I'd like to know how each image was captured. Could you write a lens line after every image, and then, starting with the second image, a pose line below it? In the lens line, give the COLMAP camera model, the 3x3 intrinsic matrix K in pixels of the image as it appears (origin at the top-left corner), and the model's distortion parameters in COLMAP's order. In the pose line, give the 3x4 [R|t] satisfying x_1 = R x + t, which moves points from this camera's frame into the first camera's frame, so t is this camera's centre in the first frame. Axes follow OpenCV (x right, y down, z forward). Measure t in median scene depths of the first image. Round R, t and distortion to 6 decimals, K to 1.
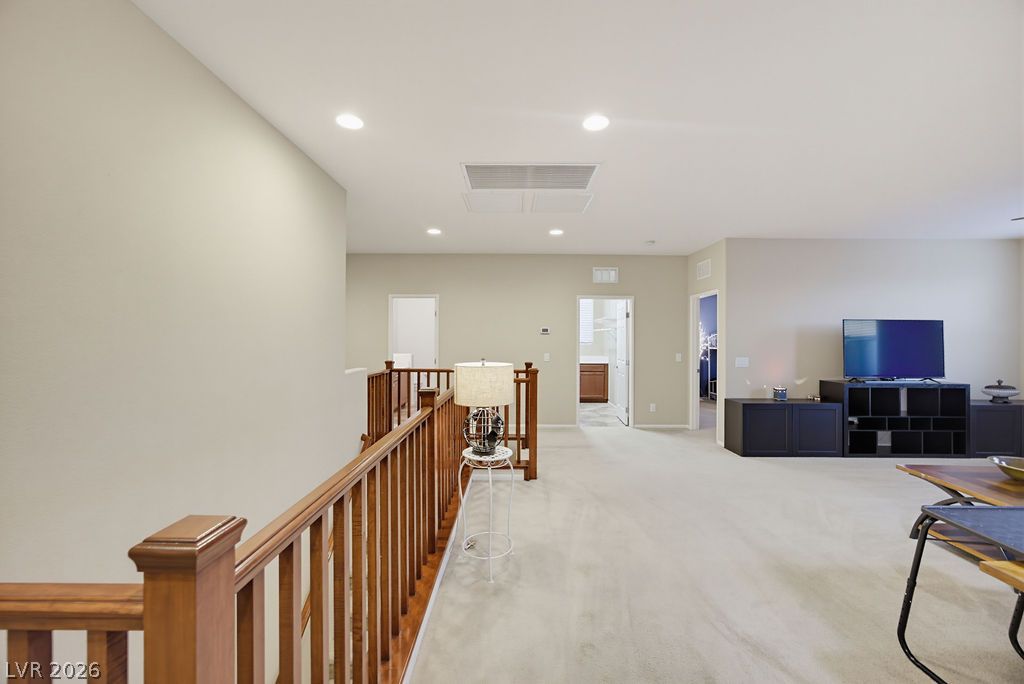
lens RADIAL K [[408.1, 0, 510.5], [0, 408.1, 343.5], [0, 0, 1]] dist [0.000054, 0.000257]
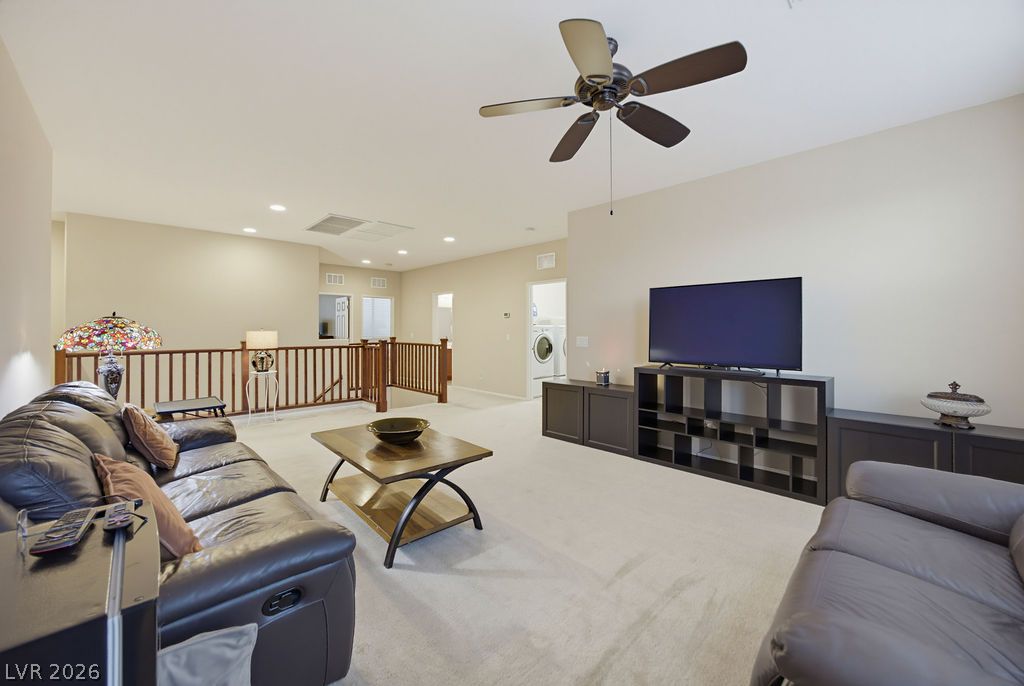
lens RADIAL K [[408.1, 0, 510.8], [0, 408.1, 332.9], [0, 0, 1]] dist [0.000054, 0.000257]
pose [[0.683774, -0.001073, -0.729693, 1.184412], [-0.001490, 0.999995, -0.002866, 0.029647], [0.729693, 0.003047, 0.683768, 0.248079]]
